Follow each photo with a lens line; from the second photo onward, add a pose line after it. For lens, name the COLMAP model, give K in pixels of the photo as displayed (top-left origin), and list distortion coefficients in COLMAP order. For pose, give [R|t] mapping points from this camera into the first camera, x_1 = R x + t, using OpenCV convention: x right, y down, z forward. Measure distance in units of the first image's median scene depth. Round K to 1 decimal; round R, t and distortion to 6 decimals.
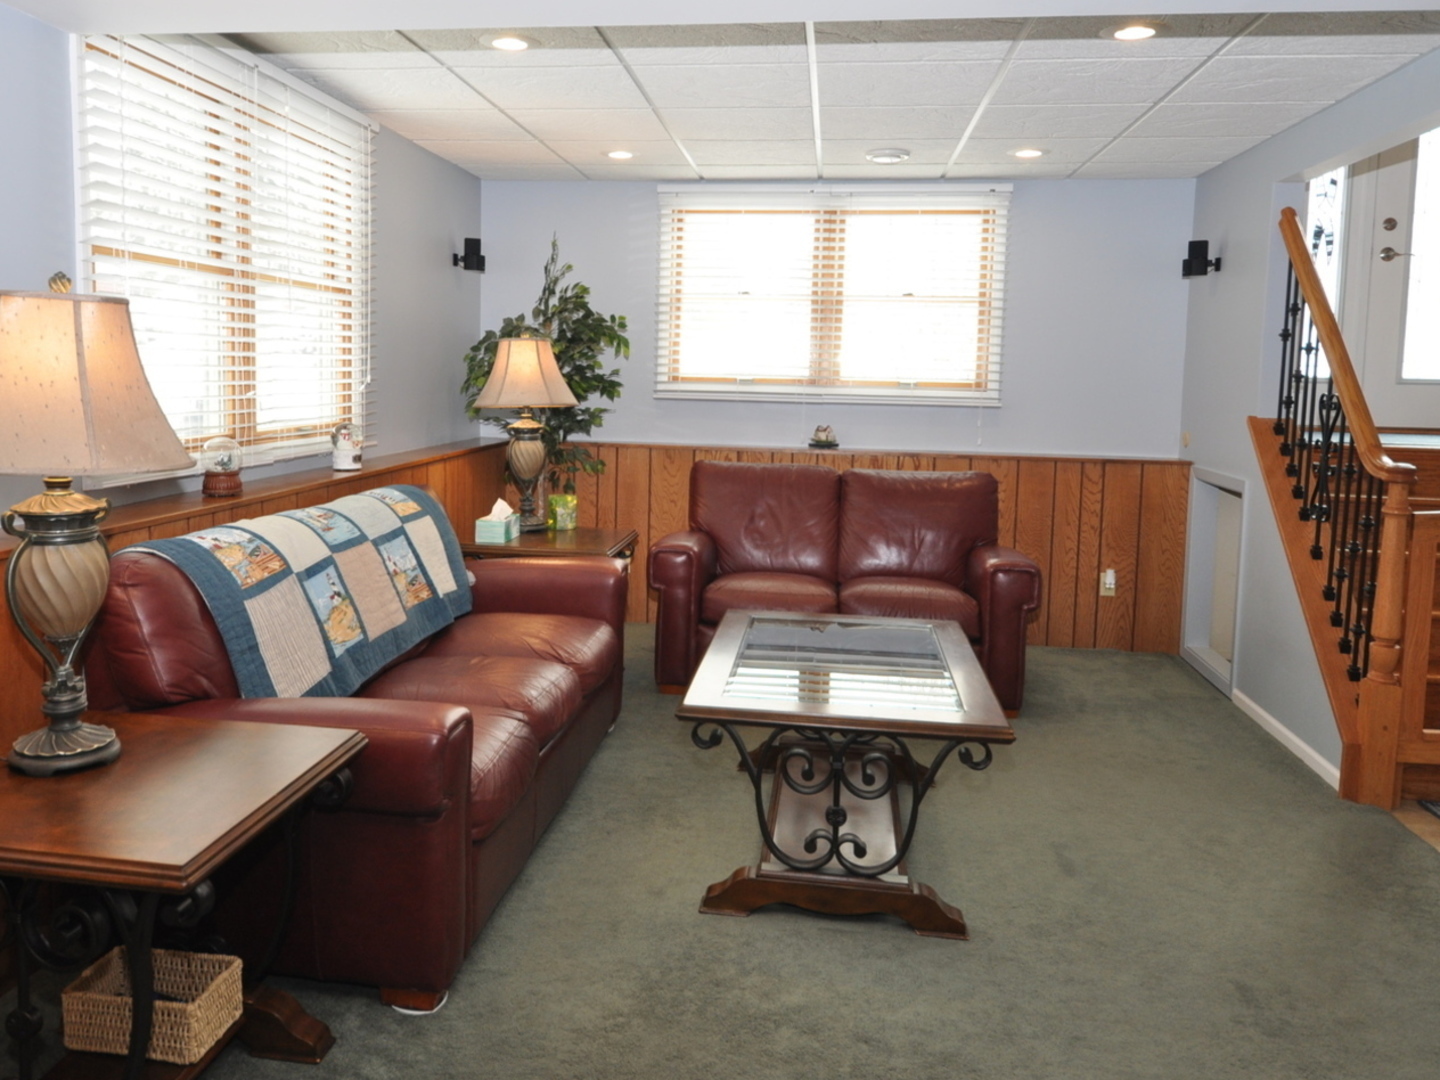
lens RADIAL K [[1166.1, 0, 743.9], [0, 1166.1, 471.1], [0, 0, 1]] dist [0.037496, -0.003560]
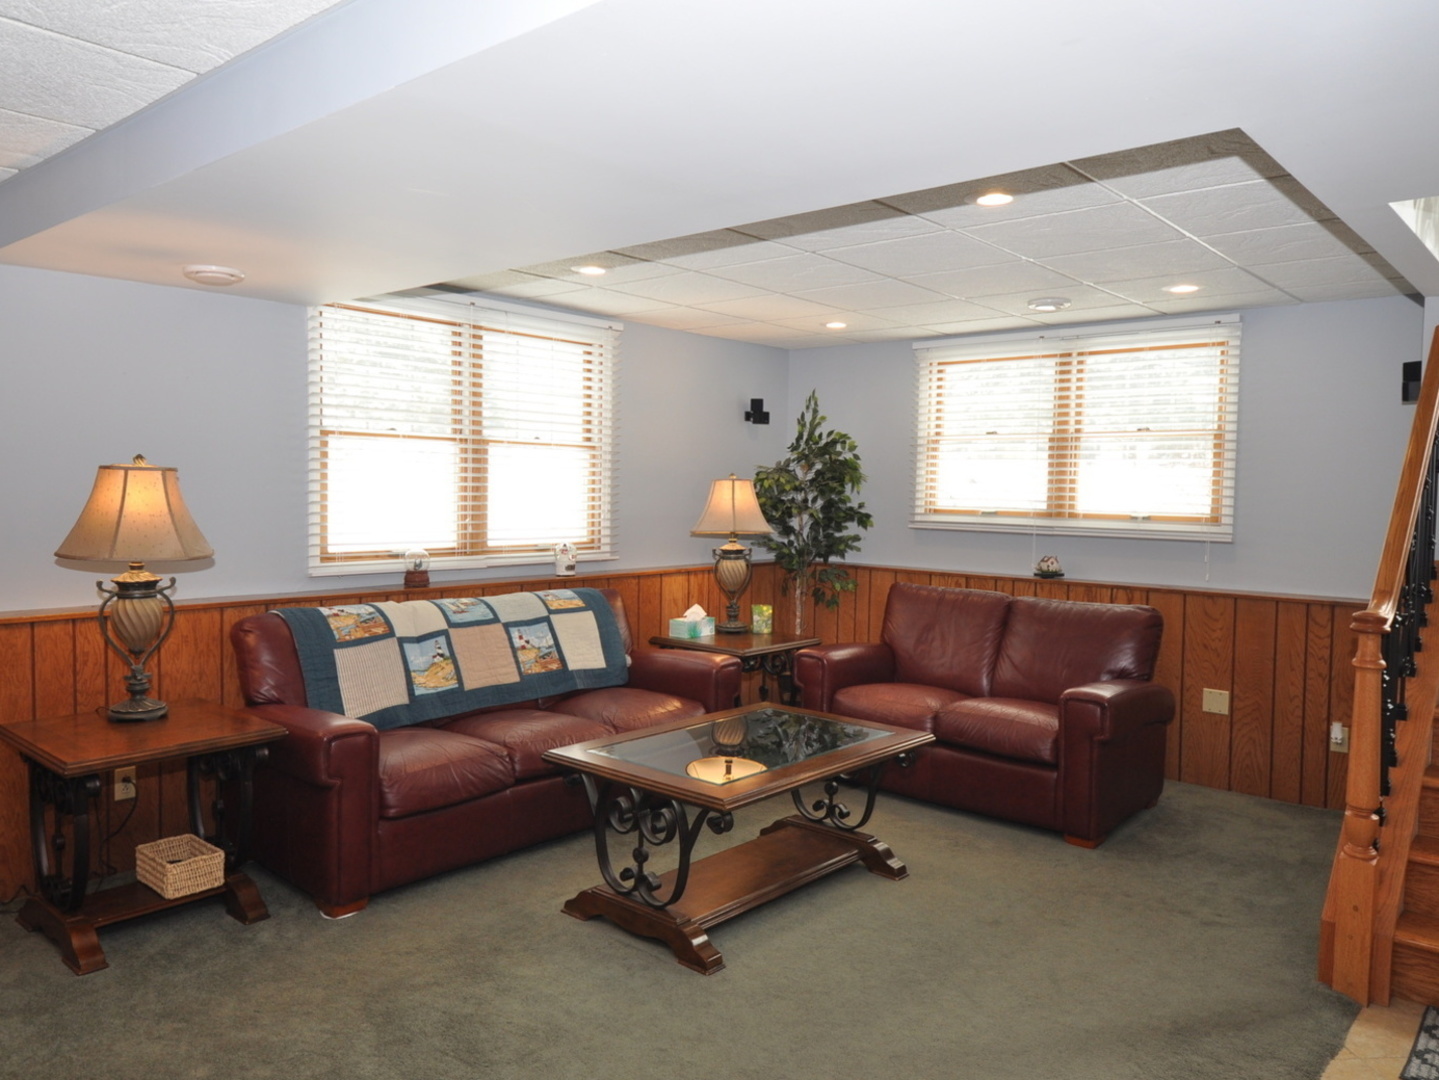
lens RADIAL K [[1072.1, 0, 715.6], [0, 1072.1, 536.3], [0, 0, 1]] dist [0.031295, -0.006941]
pose [[0.837289, 0.018892, -0.546435, 0.363867], [-0.048047, 0.998079, -0.039115, -0.004601], [0.544646, 0.059005, 0.836588, 0.021964]]
